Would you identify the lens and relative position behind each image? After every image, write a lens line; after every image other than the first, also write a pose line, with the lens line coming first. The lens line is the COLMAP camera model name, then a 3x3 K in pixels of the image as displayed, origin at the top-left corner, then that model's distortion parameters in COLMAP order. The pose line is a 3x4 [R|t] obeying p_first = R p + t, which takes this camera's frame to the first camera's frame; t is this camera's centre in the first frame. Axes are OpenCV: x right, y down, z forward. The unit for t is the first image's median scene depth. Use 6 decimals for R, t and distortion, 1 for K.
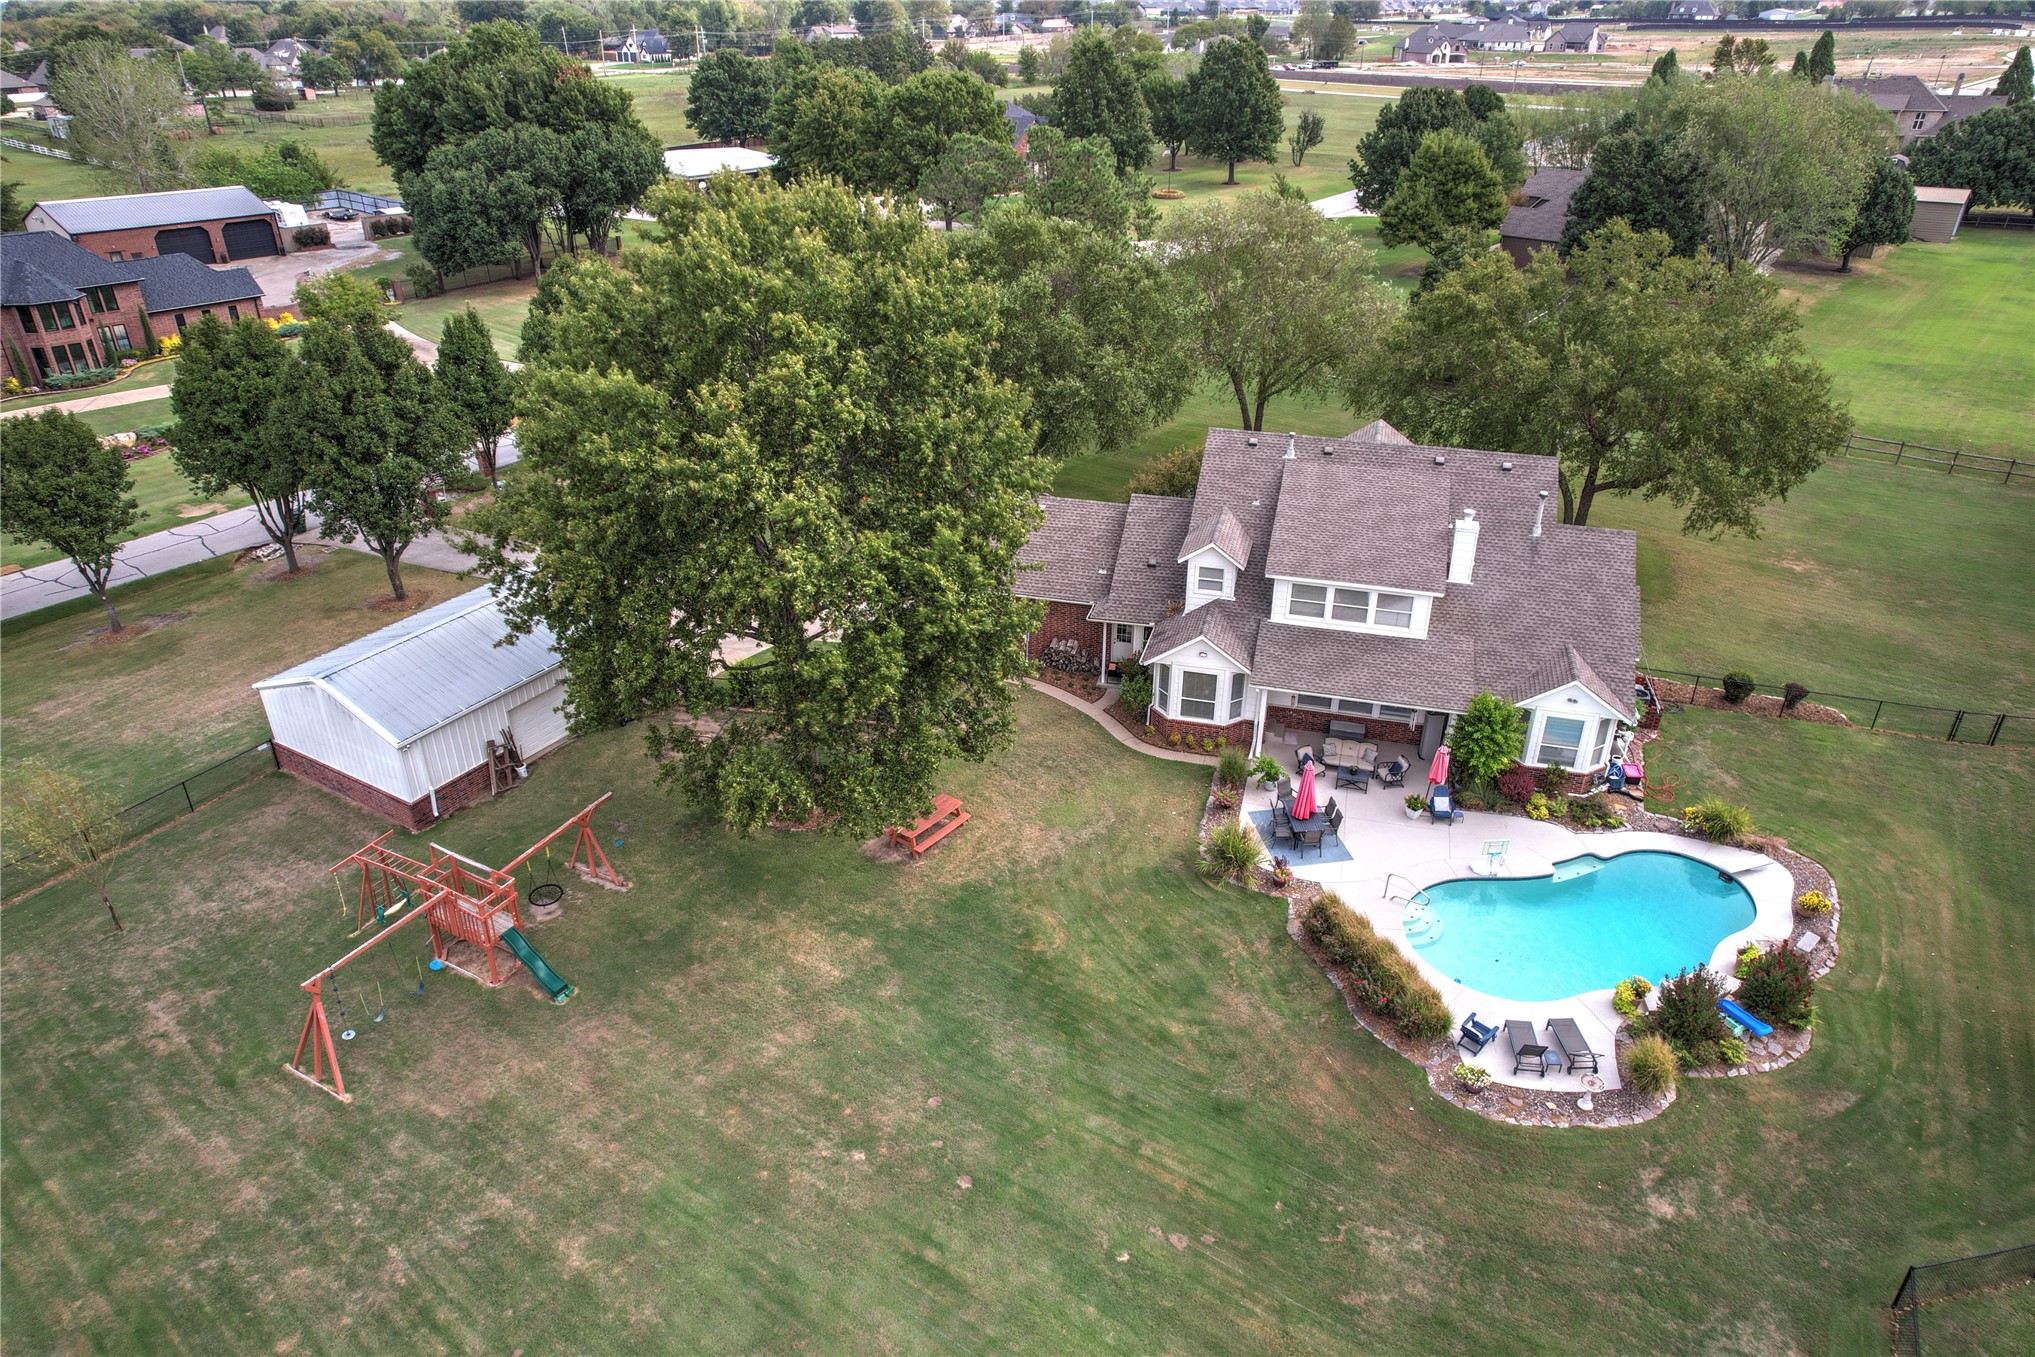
lens RADIAL K [[1306.2, 0, 1017.5], [0, 1306.2, 678.5], [0, 0, 1]] dist [-0.069761, 0.062911]
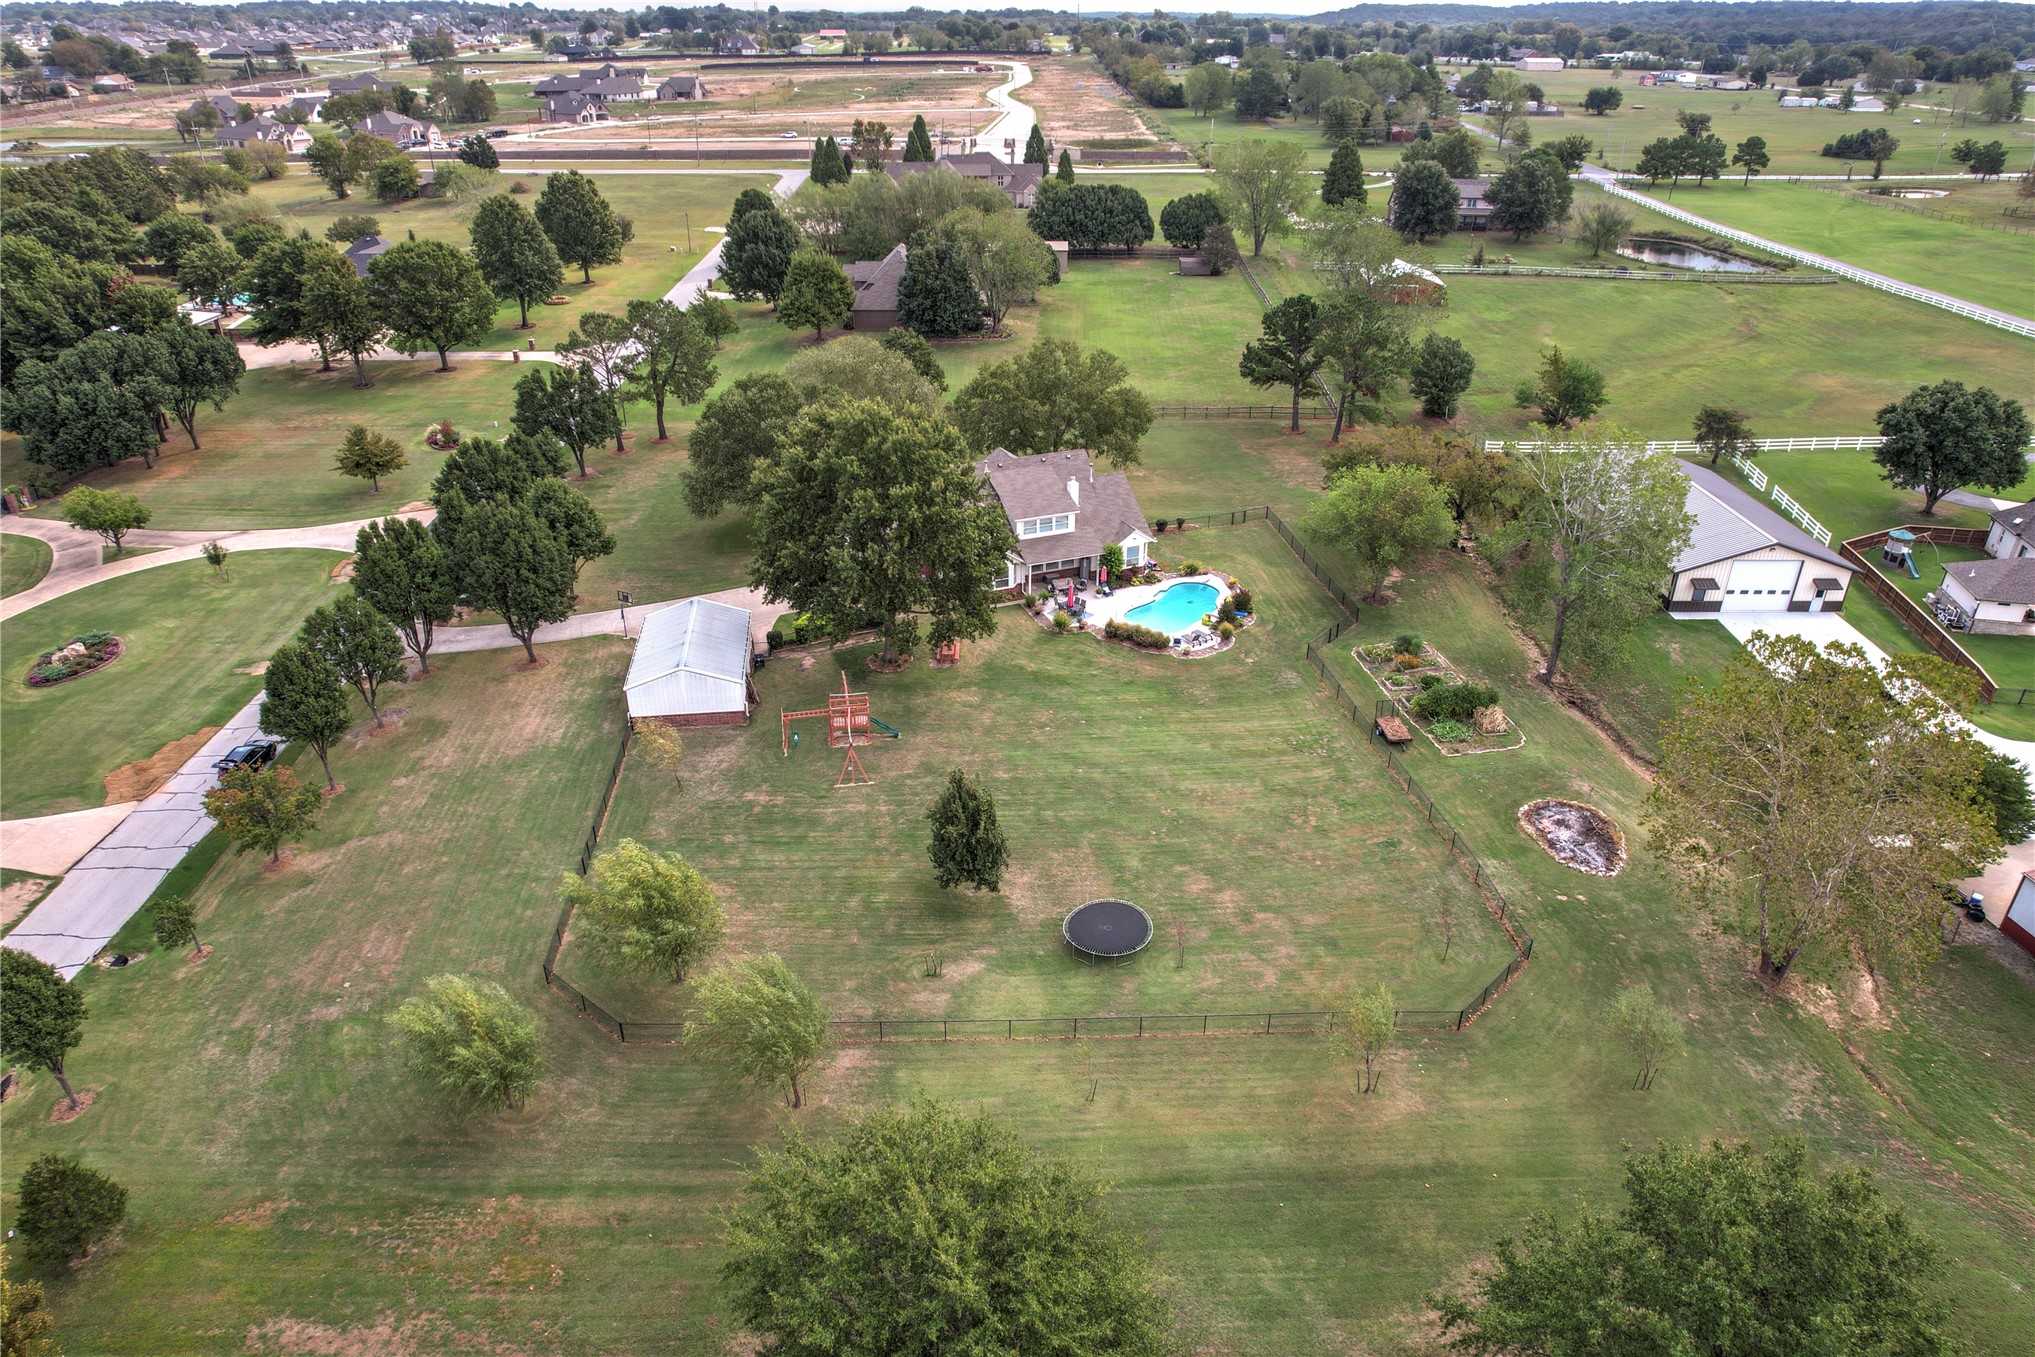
lens RADIAL K [[1306.2, 0, 1017.5], [0, 1306.2, 678.5], [0, 0, 1]] dist [-0.069761, 0.062911]
pose [[0.786227, -0.286145, 0.547693, -1.265590], [0.285790, 0.954218, 0.088277, -0.013532], [-0.547879, 0.087120, 0.832009, -1.026152]]
